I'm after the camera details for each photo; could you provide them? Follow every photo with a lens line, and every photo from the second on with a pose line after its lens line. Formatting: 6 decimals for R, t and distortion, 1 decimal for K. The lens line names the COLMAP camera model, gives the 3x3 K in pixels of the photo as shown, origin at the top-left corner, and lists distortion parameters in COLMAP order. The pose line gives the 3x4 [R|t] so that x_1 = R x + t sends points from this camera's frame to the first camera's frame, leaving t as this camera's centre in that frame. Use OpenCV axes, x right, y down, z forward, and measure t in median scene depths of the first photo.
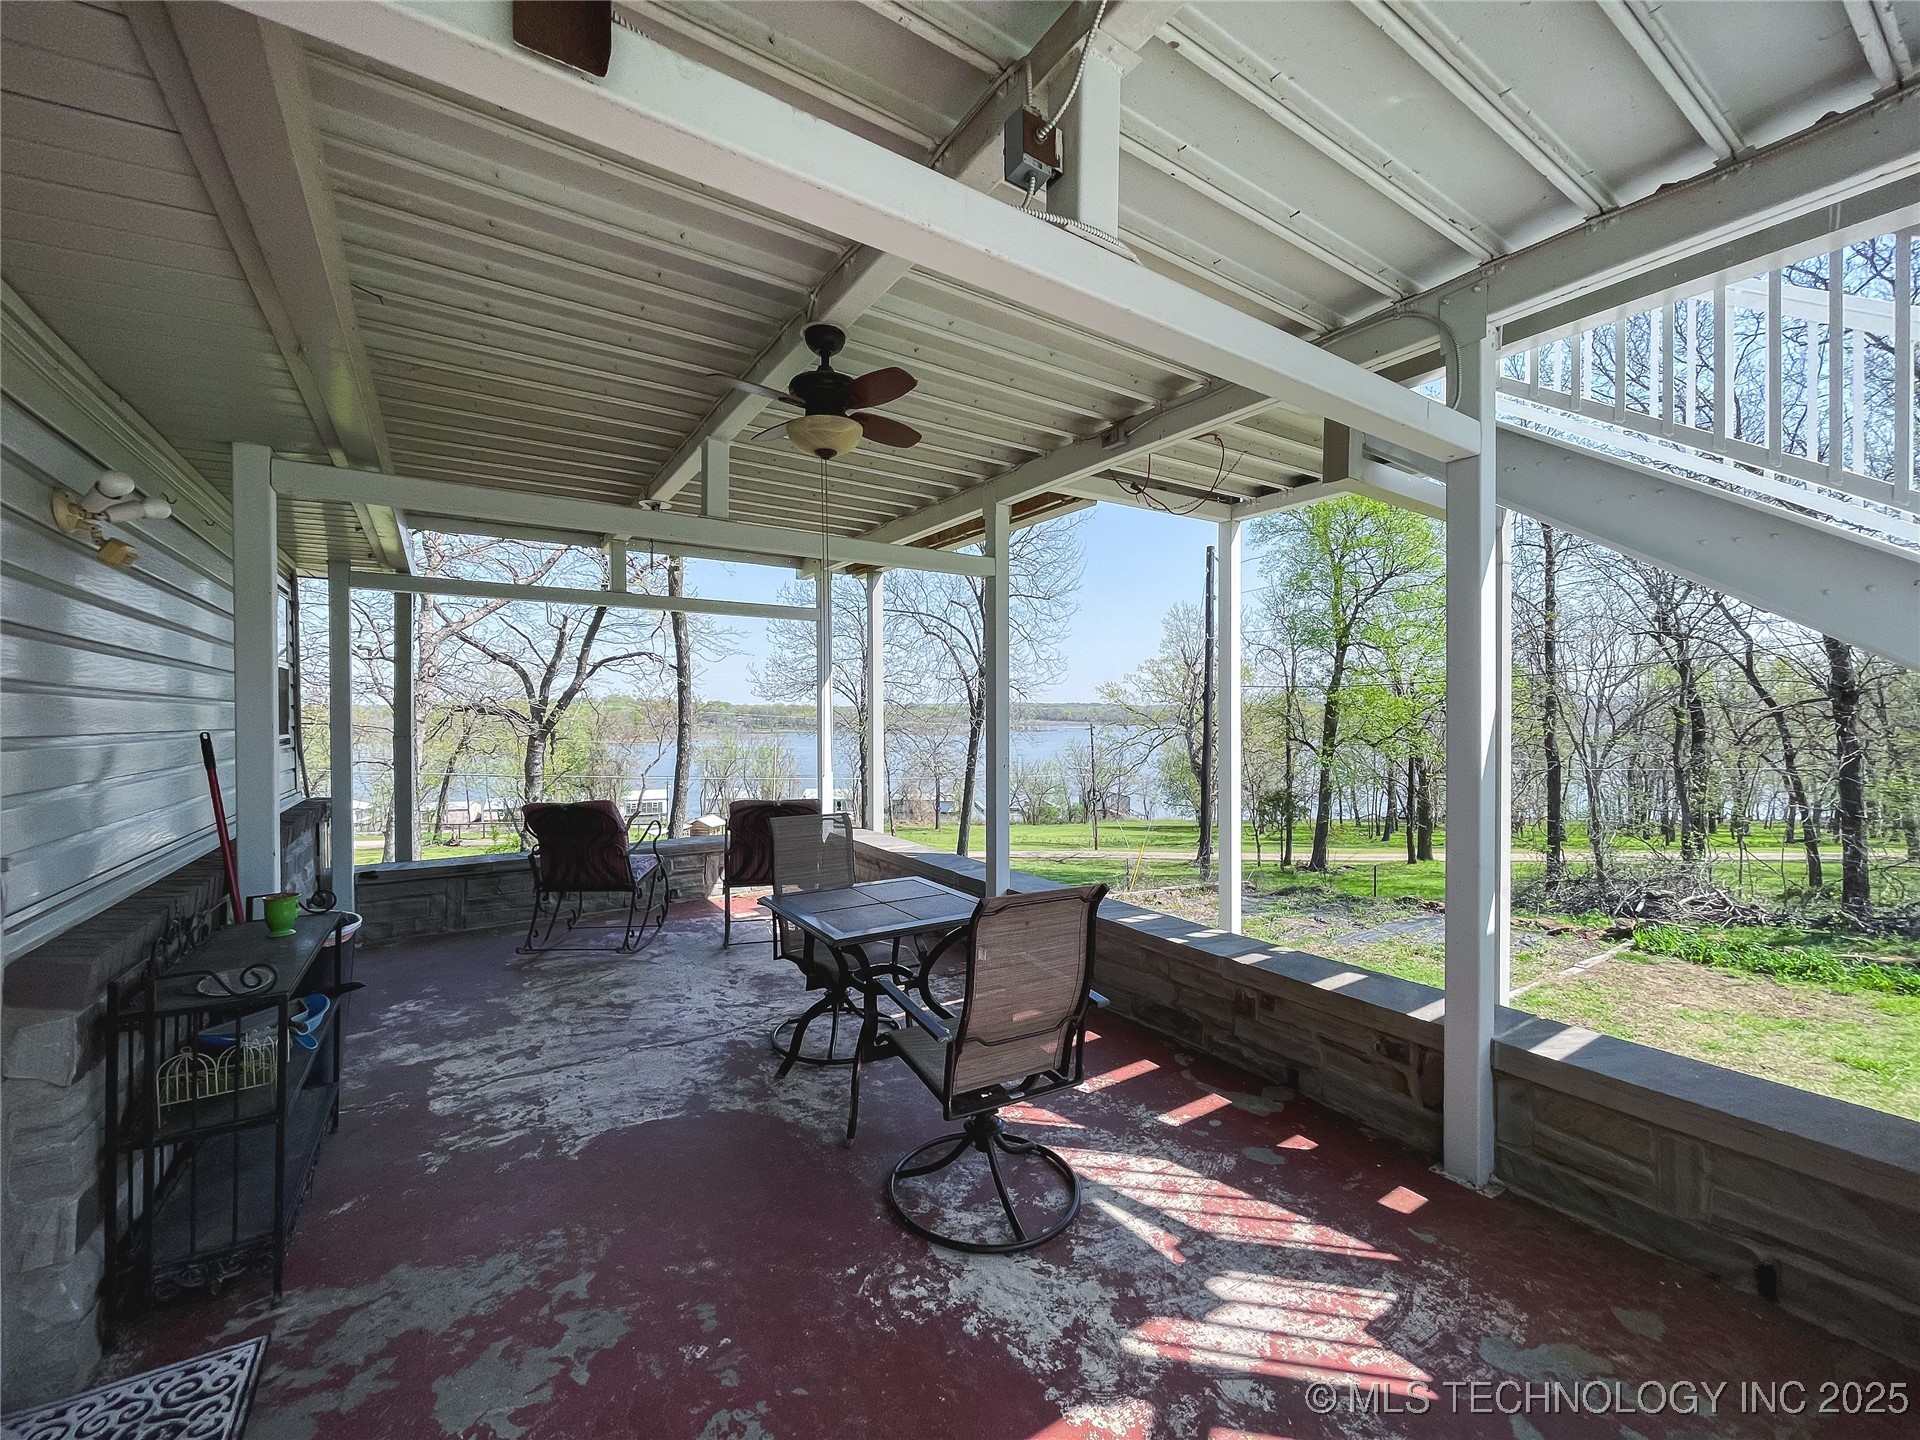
lens RADIAL K [[770.5, 0, 961.3], [0, 770.5, 716.4], [0, 0, 1]] dist [-0.000930, -0.000097]
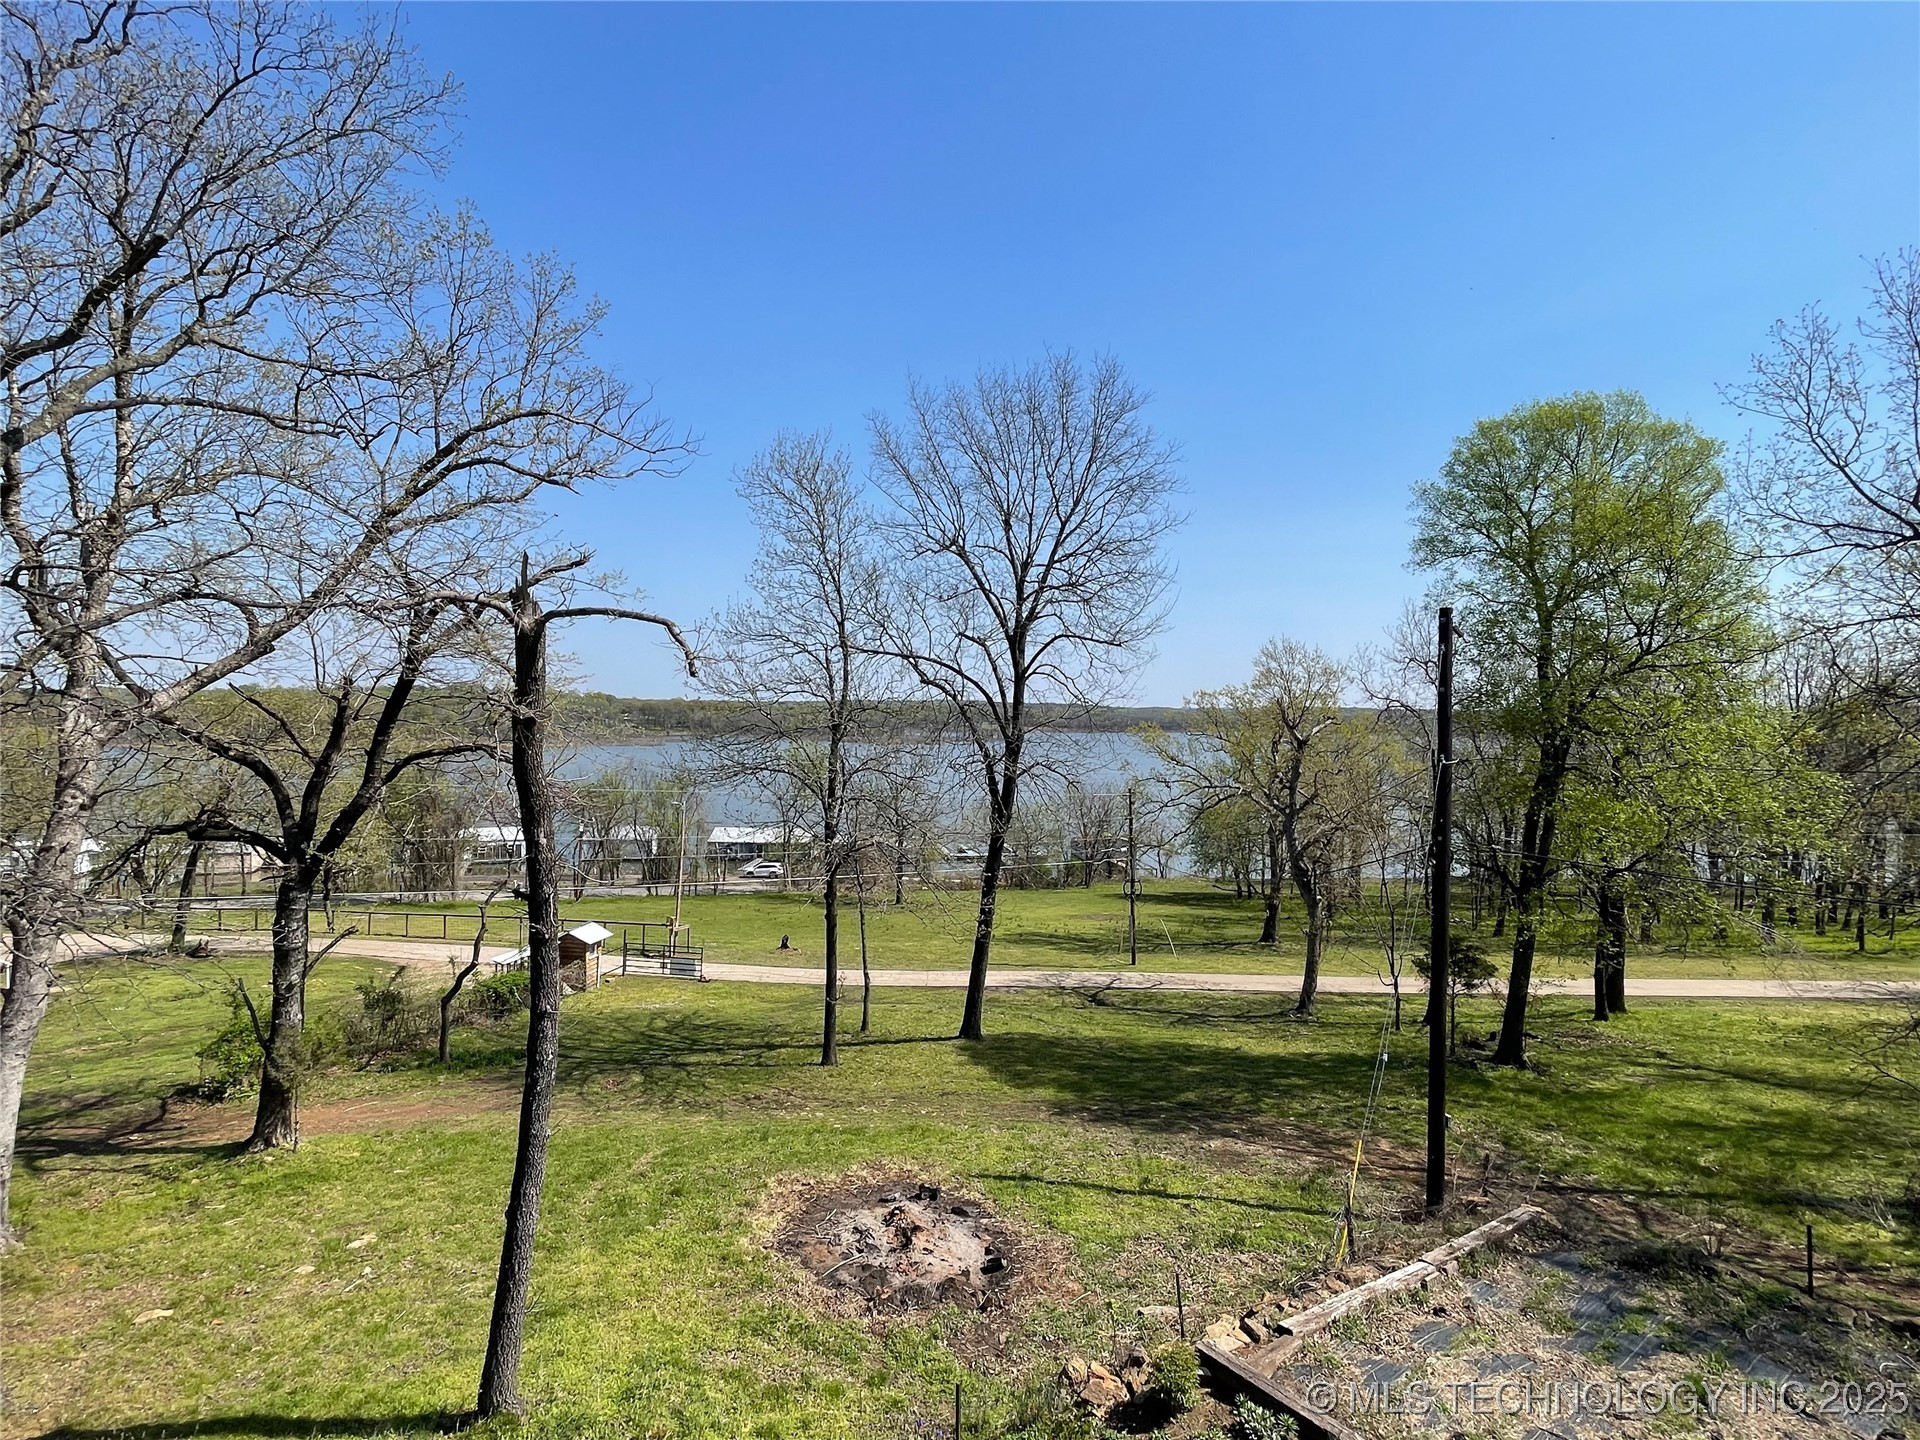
lens RADIAL K [[955.0, 0, 955.3], [0, 955.0, 720.5], [0, 0, 1]] dist [-0.002386, -0.000324]
pose [[0.998386, 0.021394, 0.052603, -0.070337], [-0.021735, 0.999746, 0.005935, -0.093674], [-0.052462, -0.007069, 0.998598, 0.200384]]
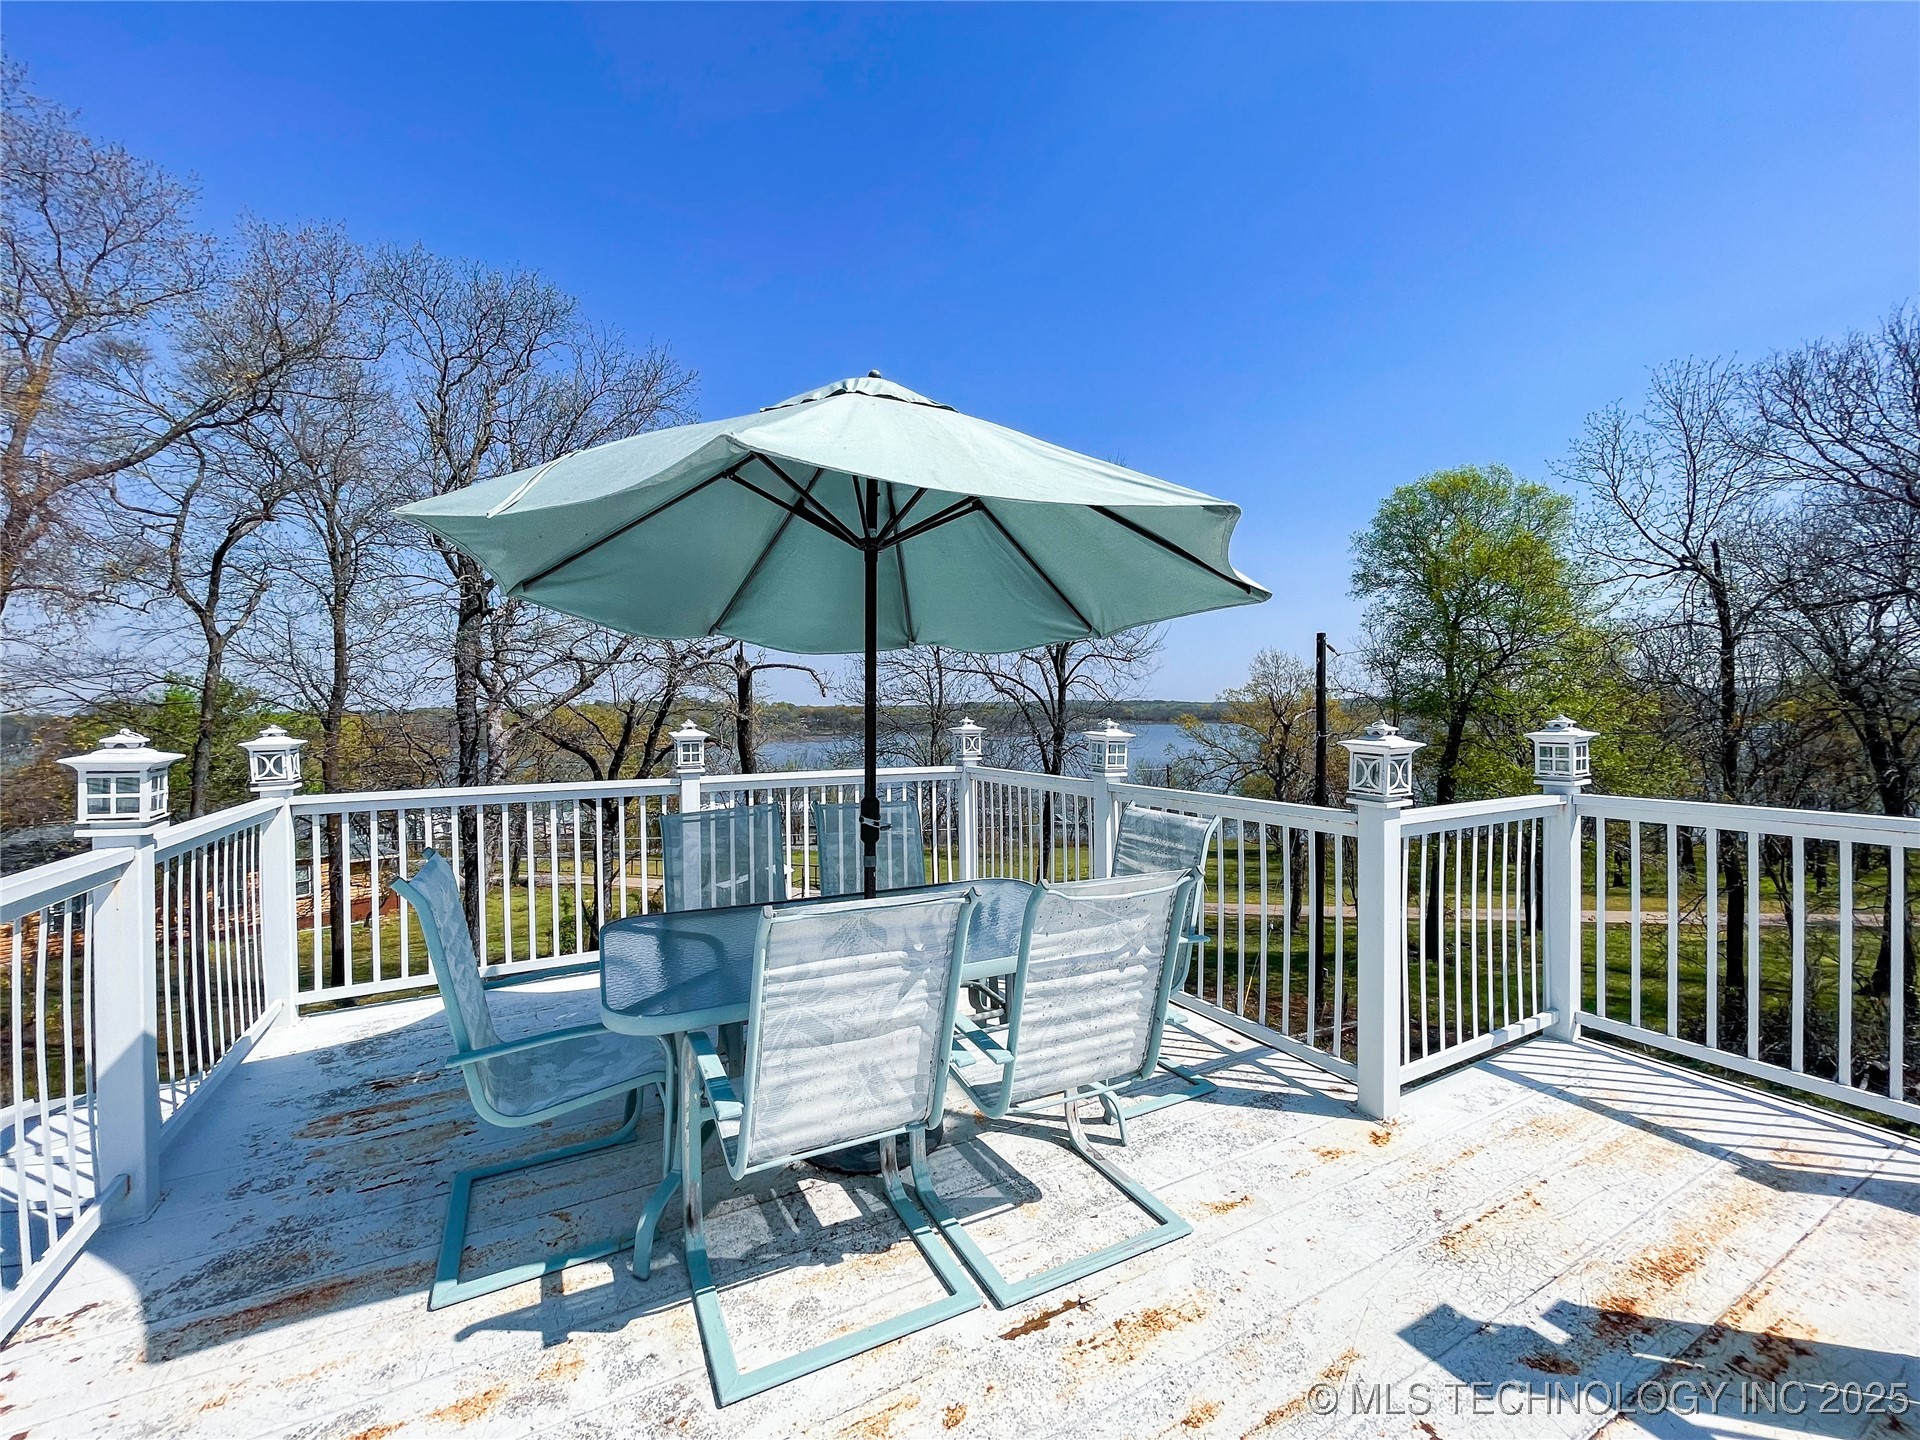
lens RADIAL K [[770.5, 0, 959.2], [0, 770.5, 720.7], [0, 0, 1]] dist [-0.000930, -0.000097]
pose [[0.996877, -0.002301, -0.078937, -0.020540], [0.003118, 0.999943, 0.010228, -0.093571], [0.078909, -0.010442, 0.996827, 0.049100]]
